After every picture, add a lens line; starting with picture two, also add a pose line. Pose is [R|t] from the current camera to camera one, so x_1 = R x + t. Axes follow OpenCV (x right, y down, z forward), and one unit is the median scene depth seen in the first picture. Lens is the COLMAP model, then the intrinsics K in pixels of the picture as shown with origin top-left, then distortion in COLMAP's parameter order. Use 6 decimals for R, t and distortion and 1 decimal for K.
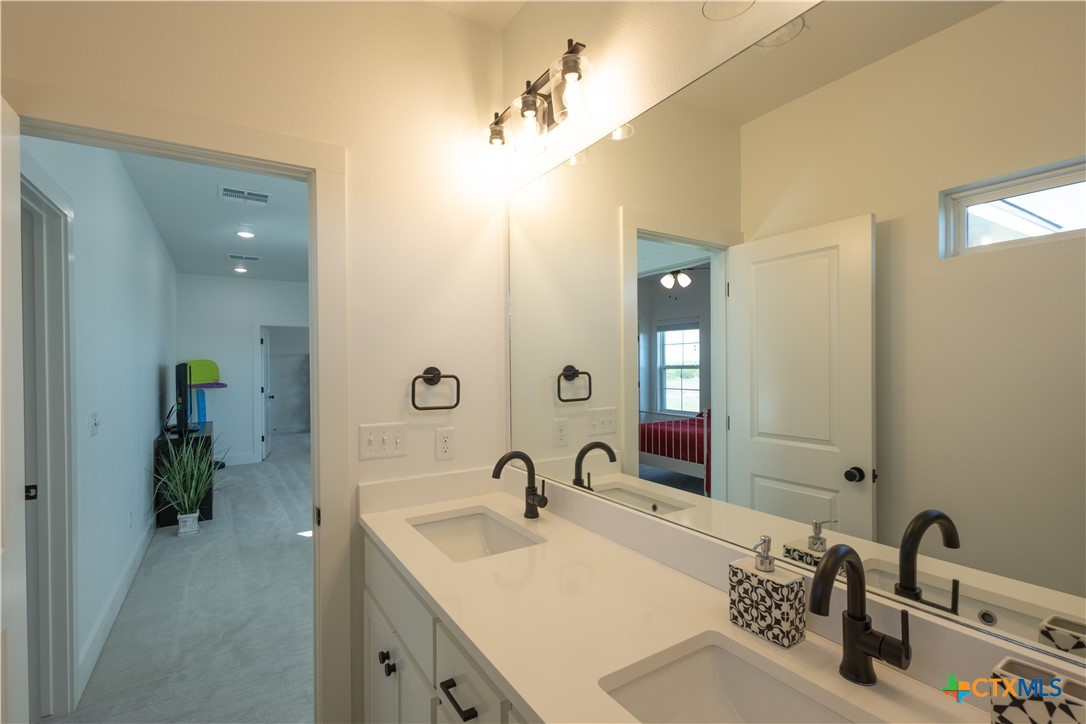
lens RADIAL K [[498.1, 0, 544.7], [0, 498.1, 364.5], [0, 0, 1]] dist [0.013185, -0.005833]
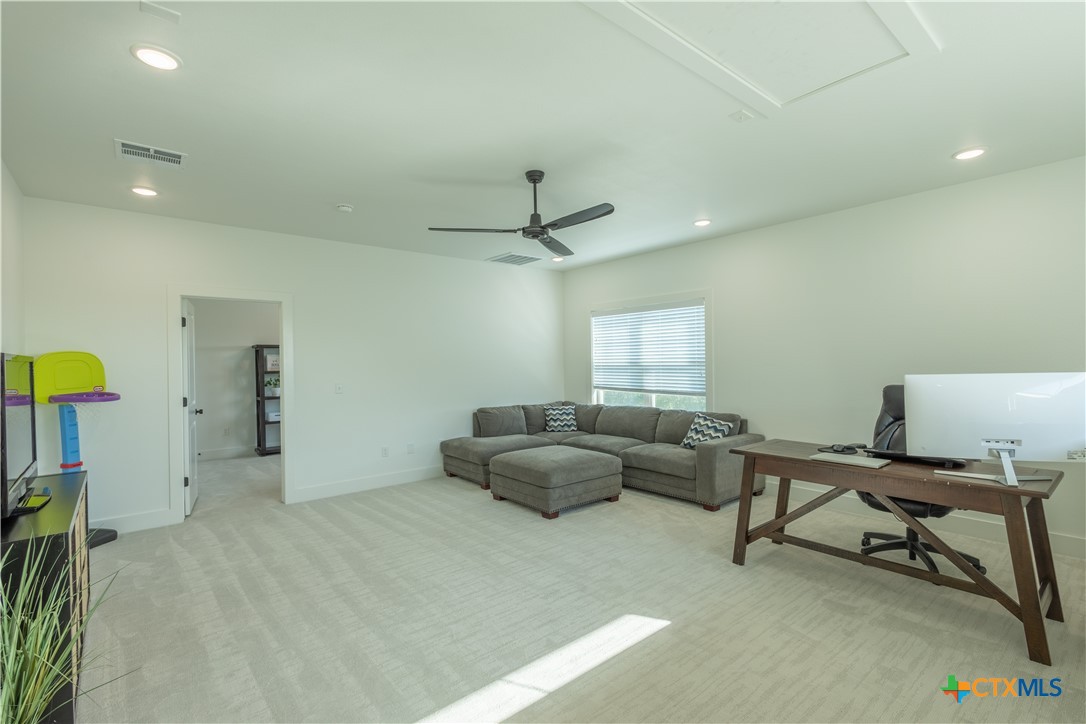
lens RADIAL K [[498.1, 0, 544.7], [0, 498.1, 364.5], [0, 0, 1]] dist [0.013185, -0.005833]
pose [[0.991919, -0.000439, 0.126875, -0.219405], [0.000158, 0.999998, 0.002225, 0.004141], [-0.126876, -0.002187, 0.991916, 0.358461]]
